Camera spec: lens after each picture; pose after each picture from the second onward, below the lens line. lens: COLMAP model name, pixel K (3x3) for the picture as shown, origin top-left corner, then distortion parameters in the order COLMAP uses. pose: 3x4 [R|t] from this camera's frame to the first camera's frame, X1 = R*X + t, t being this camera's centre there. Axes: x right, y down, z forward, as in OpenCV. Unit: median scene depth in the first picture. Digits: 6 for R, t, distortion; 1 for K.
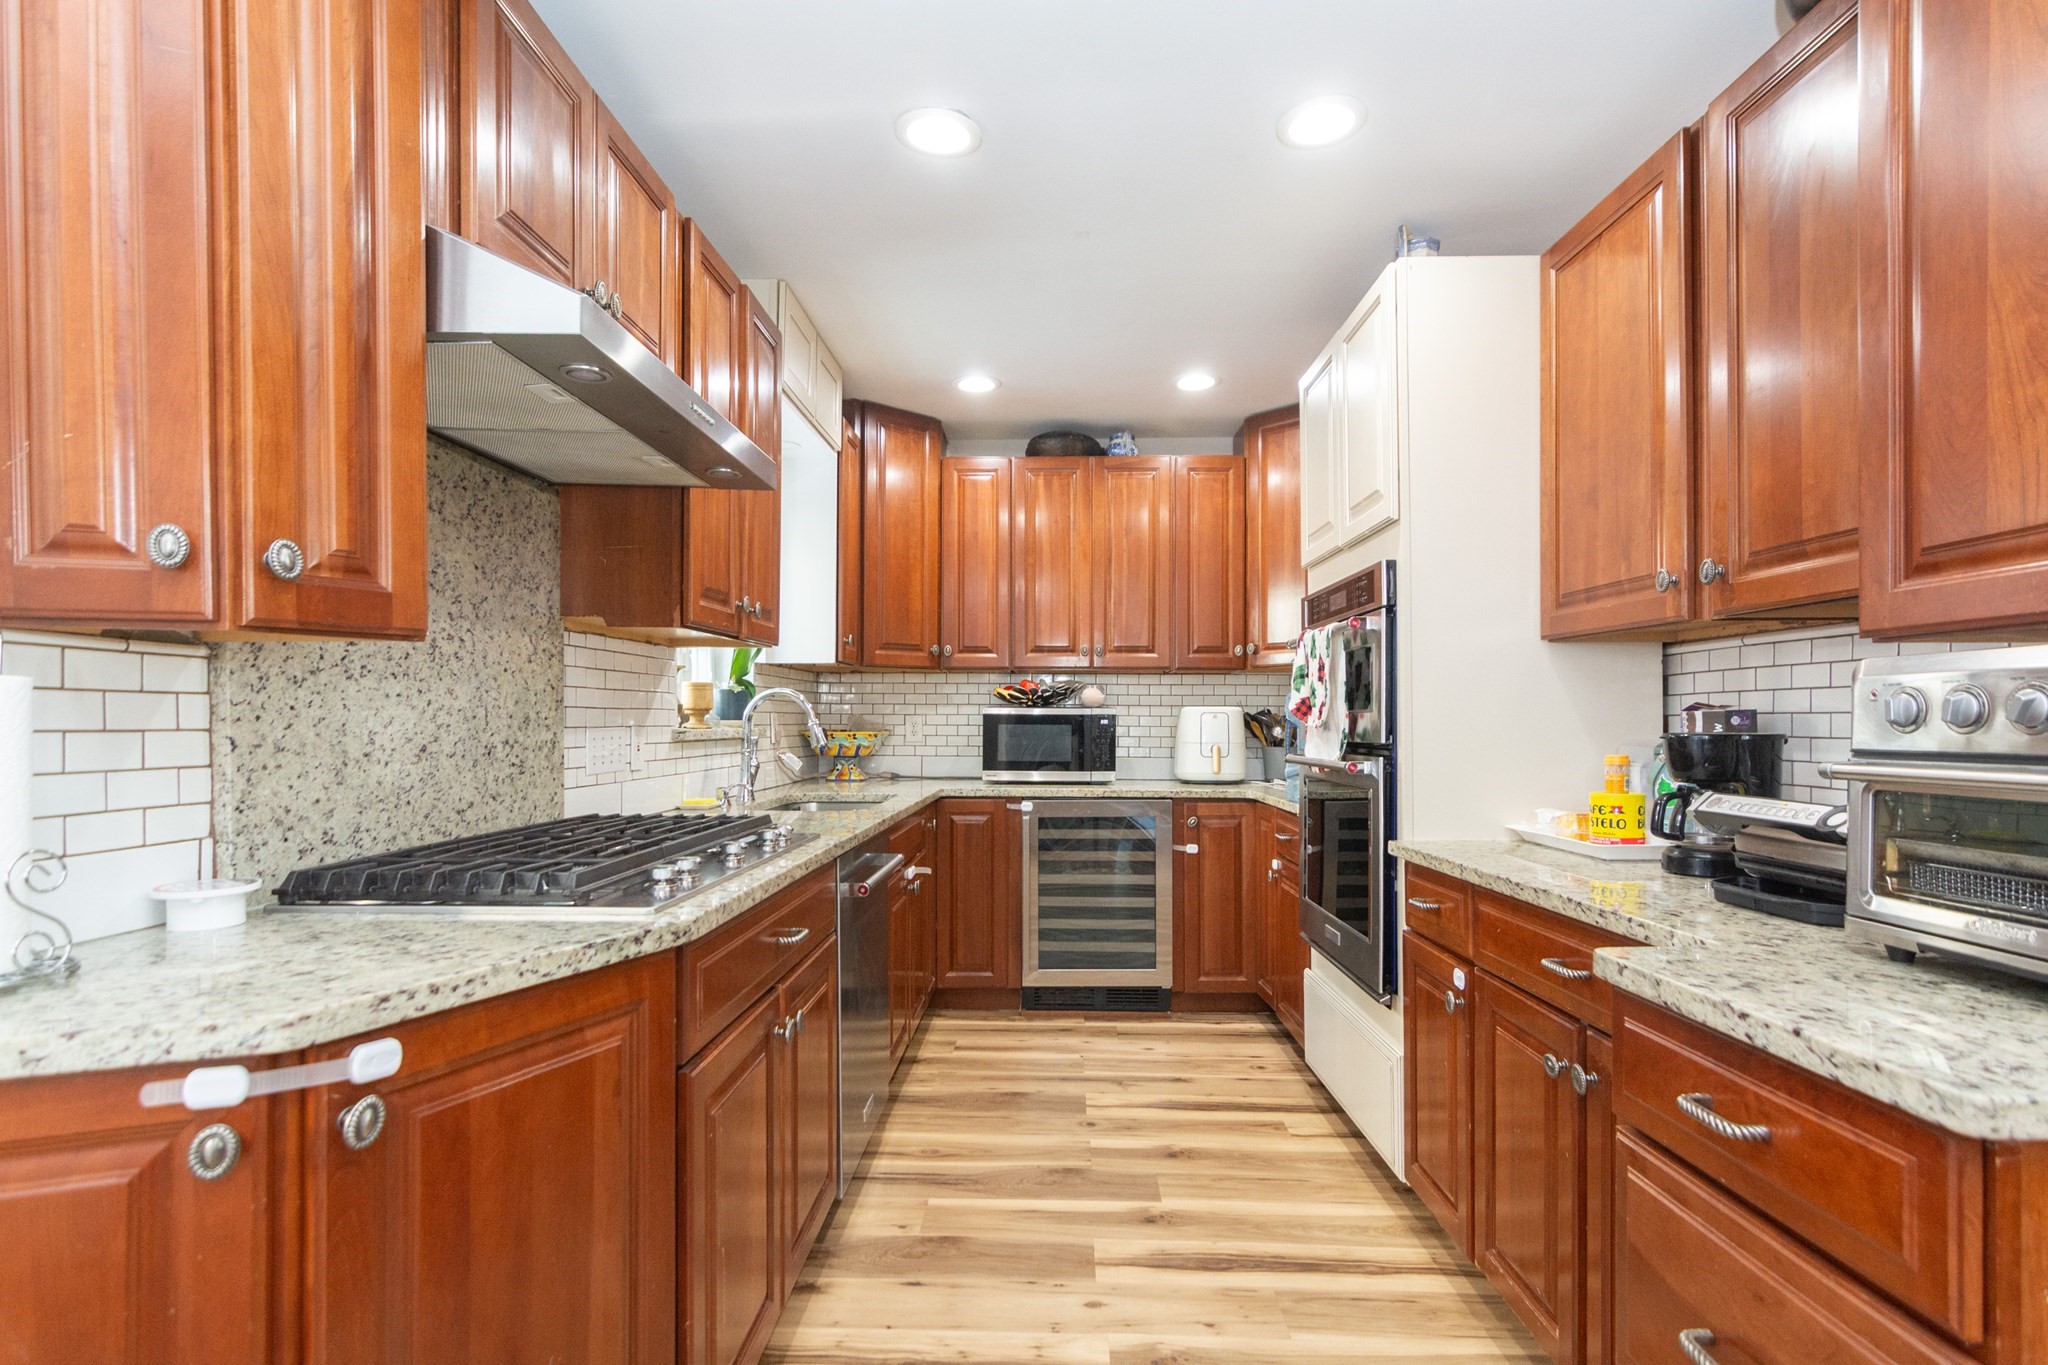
lens RADIAL K [[1032.2, 0, 1030.4], [0, 1032.2, 732.4], [0, 0, 1]] dist [-0.004638, 0.004830]
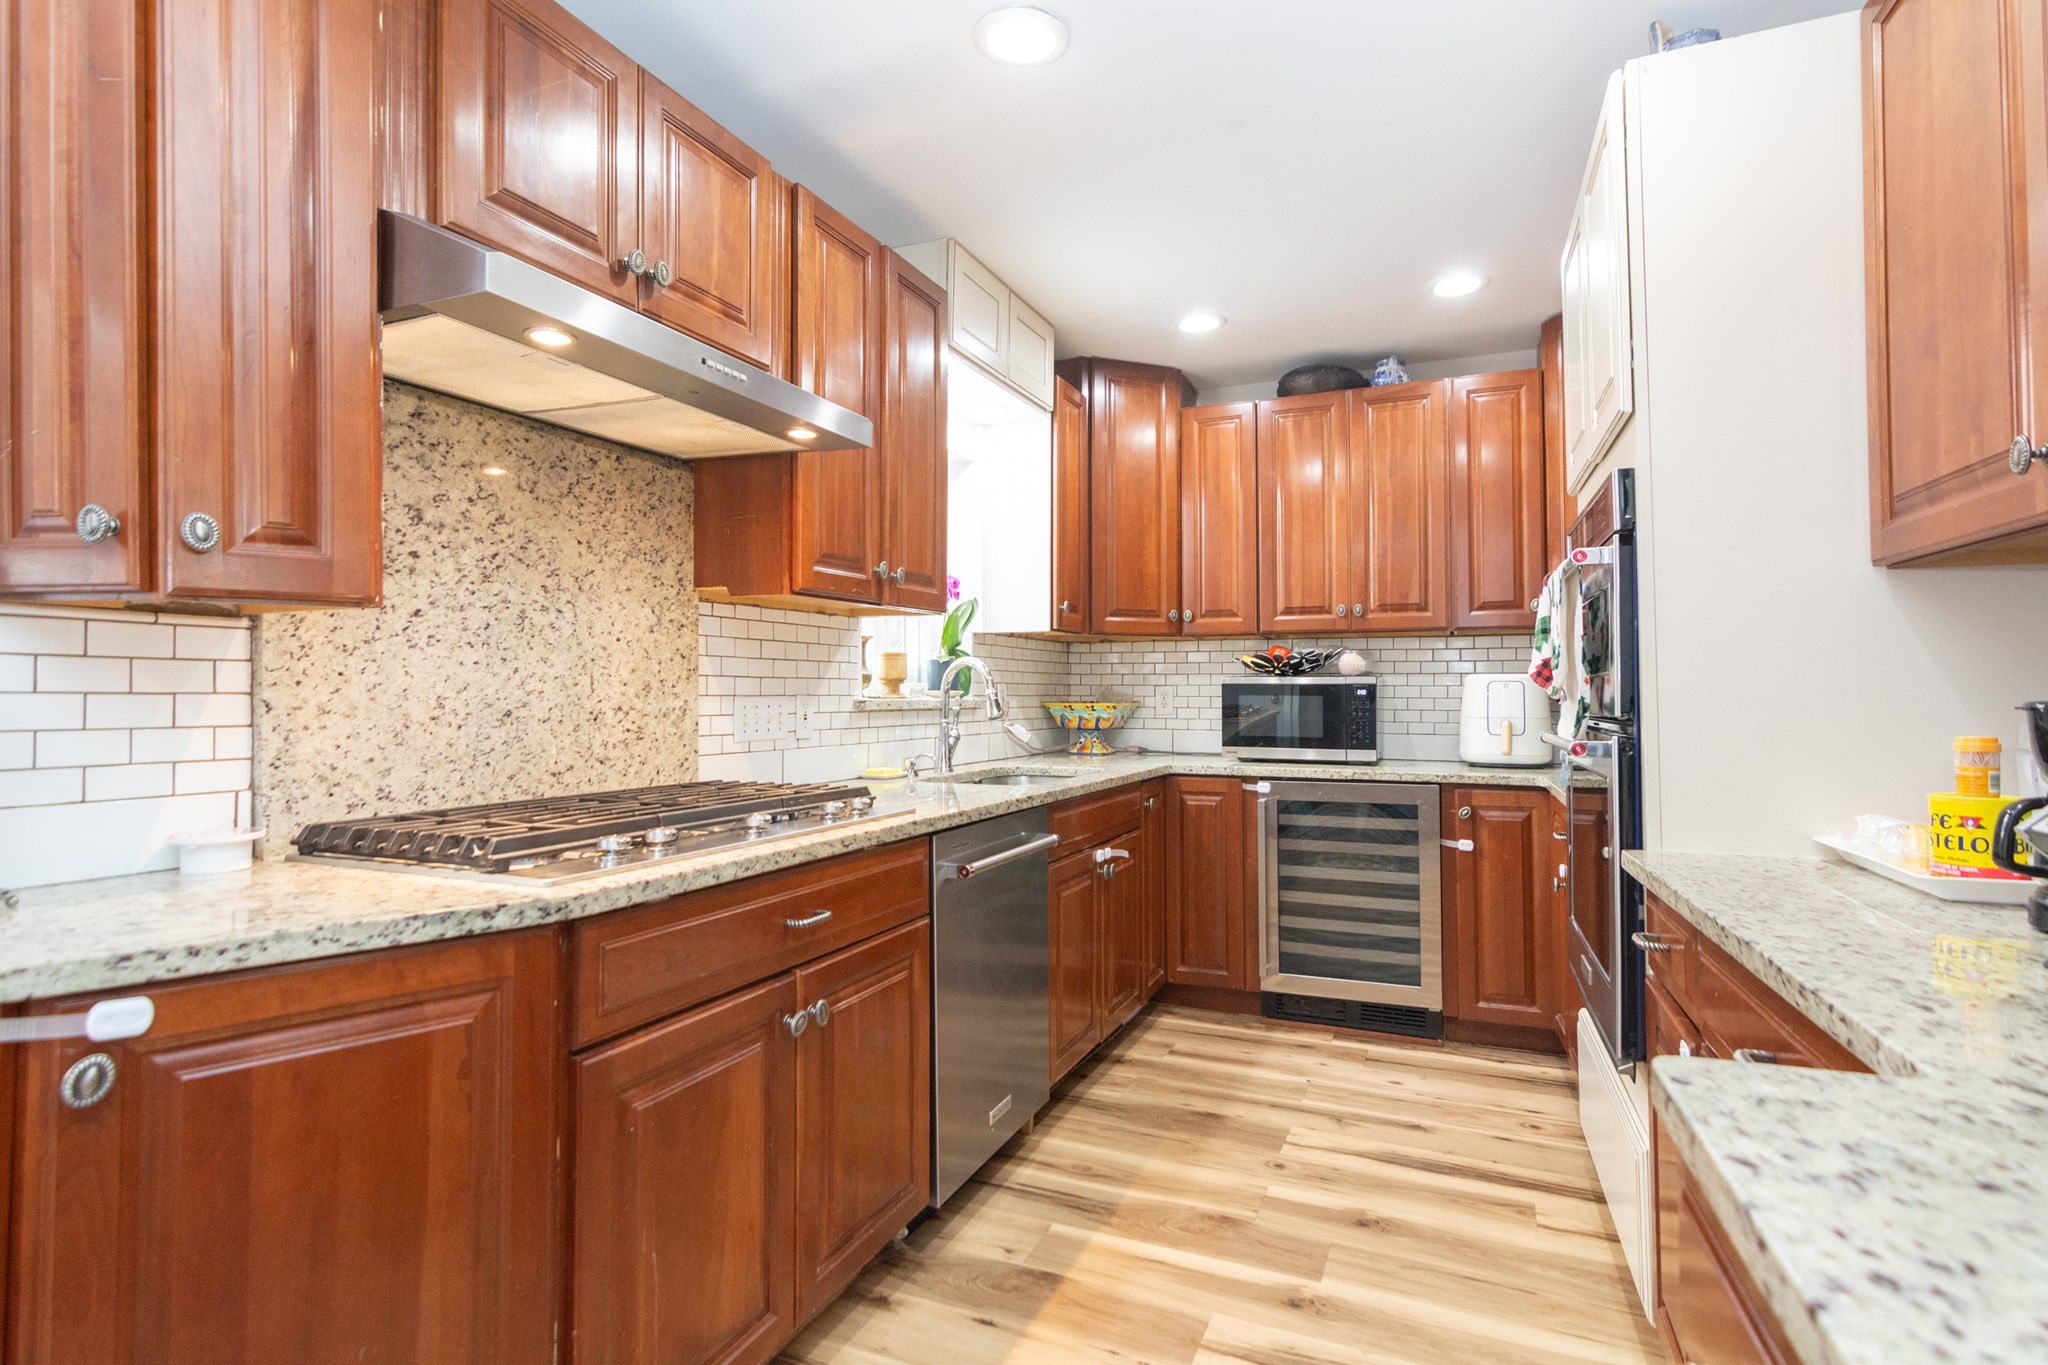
lens RADIAL K [[1032.2, 0, 1017.1], [0, 1032.2, 681.8], [0, 0, 1]] dist [-0.004638, 0.004830]
pose [[0.927671, -0.005218, -0.373361, 0.219198], [-0.004042, 0.999703, -0.024014, 0.004776], [0.373376, 0.023787, 0.927375, 0.156085]]
